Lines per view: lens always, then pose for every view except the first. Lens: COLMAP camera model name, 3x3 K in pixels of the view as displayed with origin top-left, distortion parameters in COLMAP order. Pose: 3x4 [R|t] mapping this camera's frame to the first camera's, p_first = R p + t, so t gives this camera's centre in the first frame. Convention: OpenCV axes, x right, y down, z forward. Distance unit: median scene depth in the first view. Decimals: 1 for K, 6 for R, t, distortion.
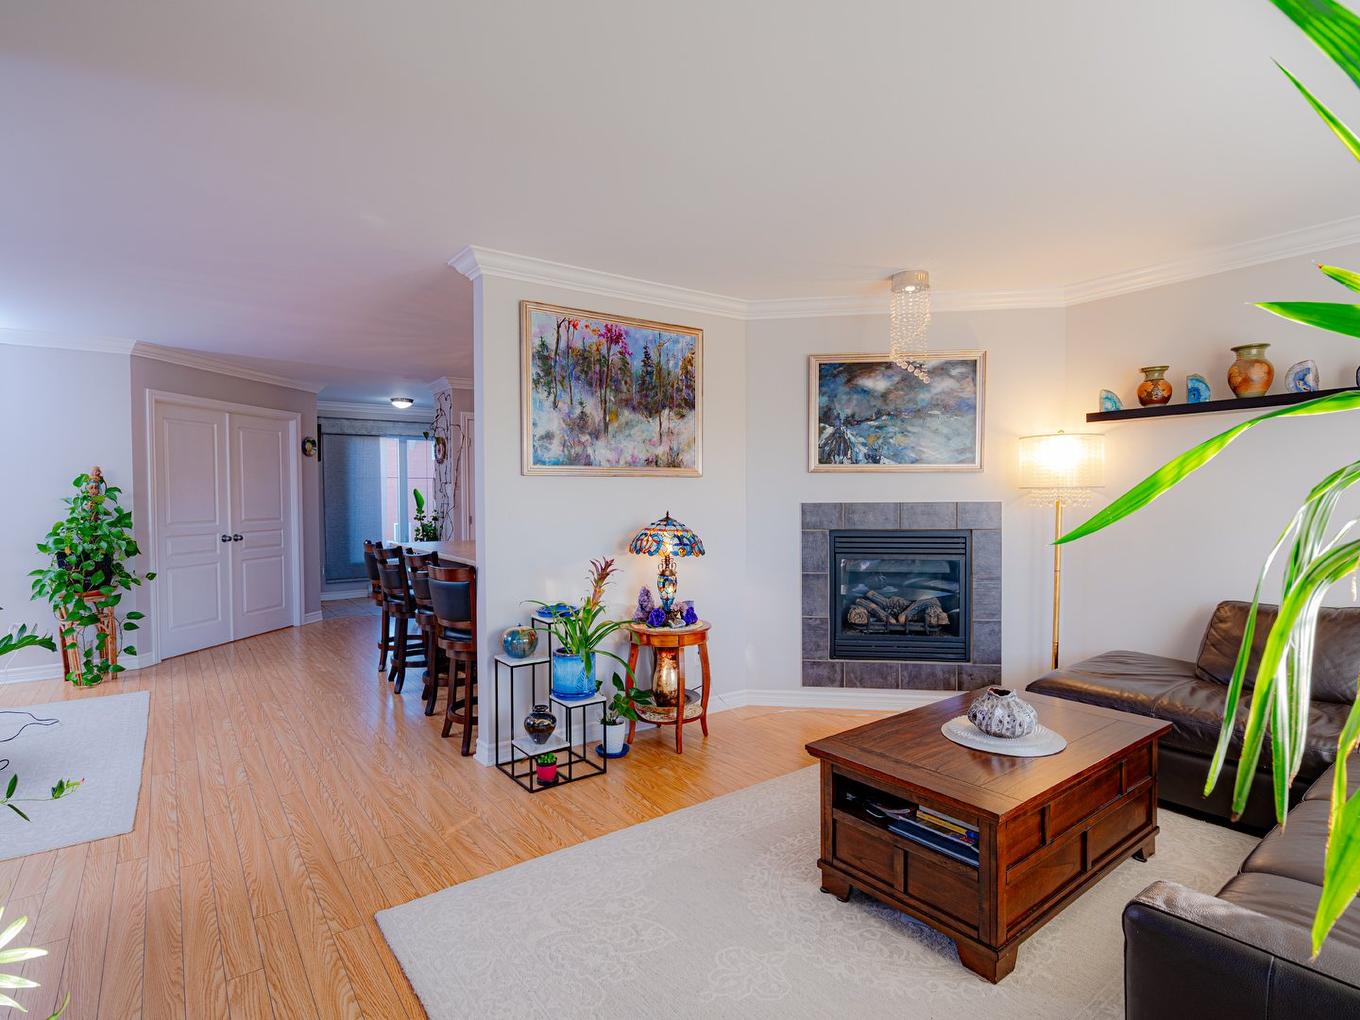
lens RADIAL K [[700.6, 0, 674.4], [0, 700.6, 517.5], [0, 0, 1]] dist [-0.003690, 0.001804]
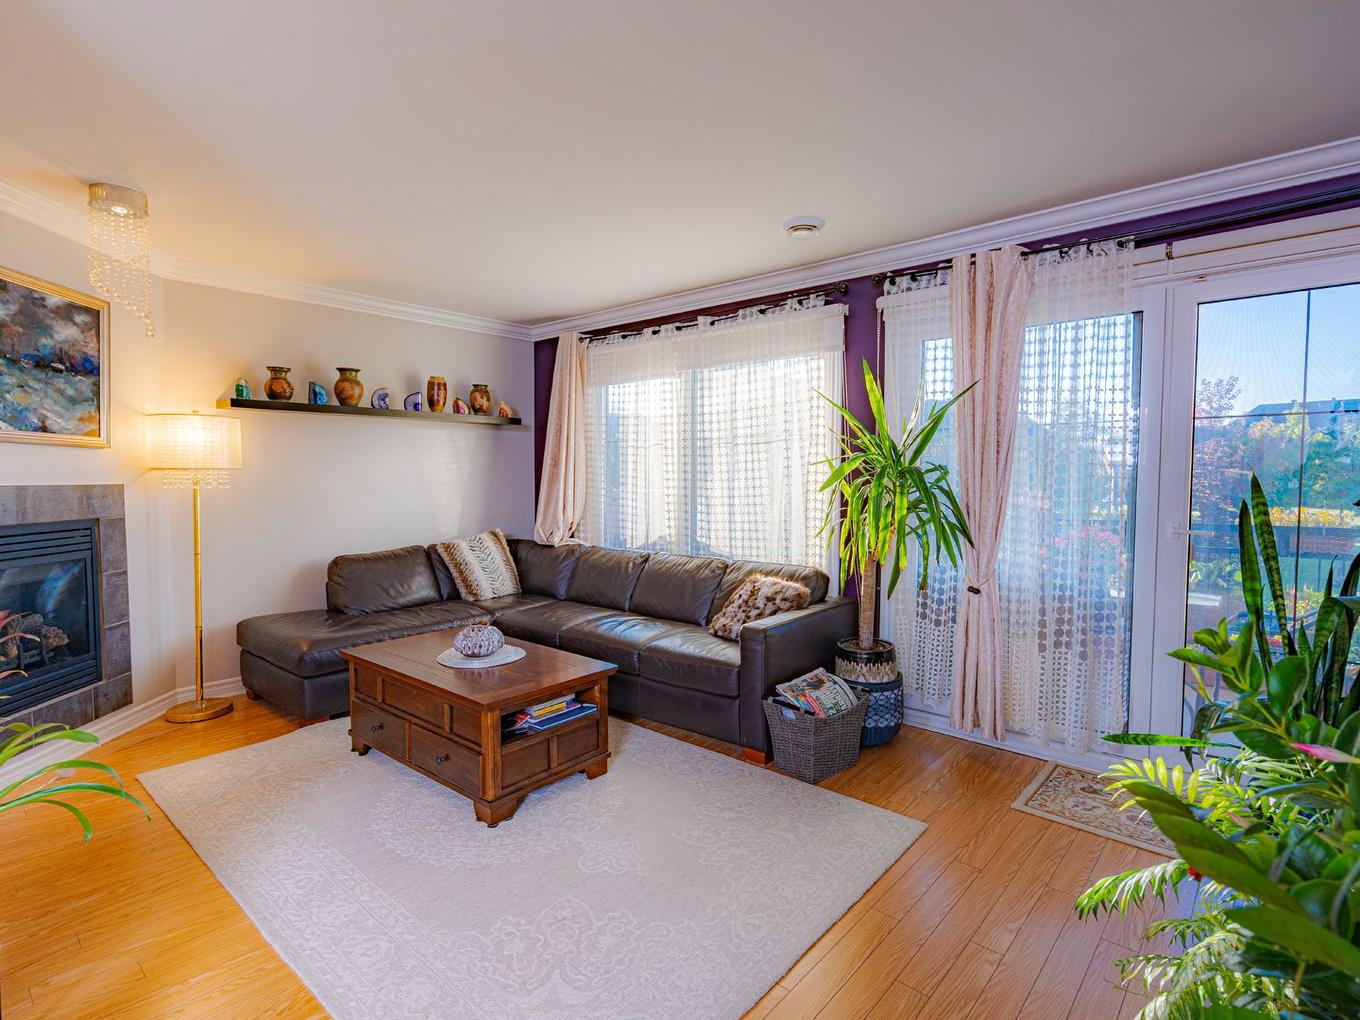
lens RADIAL K [[700.6, 0, 671.3], [0, 700.6, 511.7], [0, 0, 1]] dist [-0.003690, 0.001804]
pose [[-0.216413, -0.045086, 0.975260, -0.518047], [0.030127, 0.998149, 0.052829, -0.013265], [-0.975837, 0.040814, -0.214654, 0.527301]]
